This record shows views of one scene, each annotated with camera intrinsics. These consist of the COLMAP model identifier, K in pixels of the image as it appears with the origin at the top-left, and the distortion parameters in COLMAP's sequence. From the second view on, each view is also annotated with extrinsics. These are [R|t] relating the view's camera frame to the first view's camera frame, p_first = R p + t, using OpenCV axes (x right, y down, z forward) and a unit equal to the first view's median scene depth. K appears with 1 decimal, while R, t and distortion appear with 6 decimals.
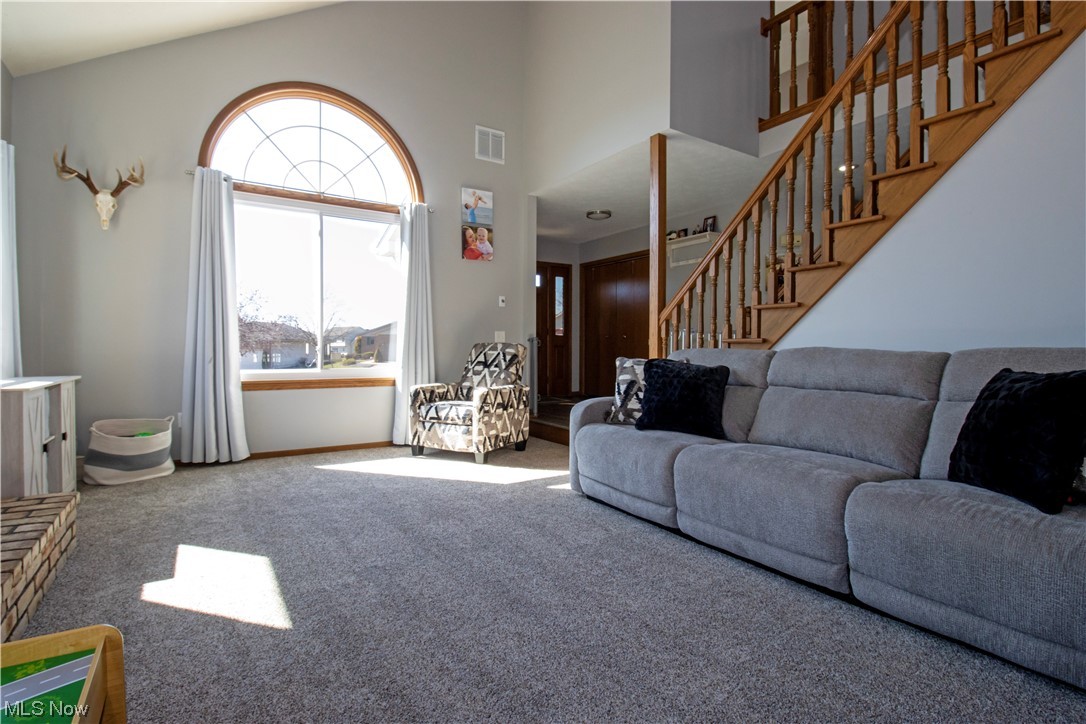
lens RADIAL K [[528.3, 0, 540.3], [0, 528.3, 362.9], [0, 0, 1]] dist [-0.002632, -0.000640]
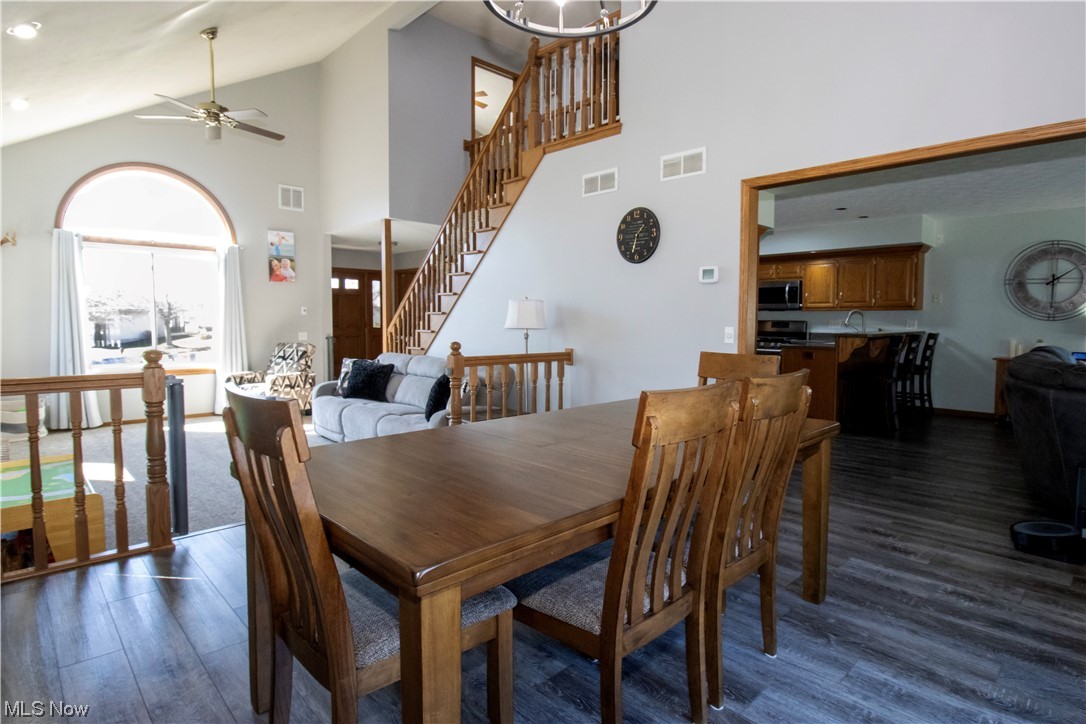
lens RADIAL K [[528.3, 0, 545.7], [0, 528.3, 358.3], [0, 0, 1]] dist [-0.002632, -0.000640]
pose [[0.975074, -0.011087, 0.221601, 0.284796], [0.001806, 0.999114, 0.042041, -0.057405], [-0.221871, -0.040593, 0.974231, -0.599999]]
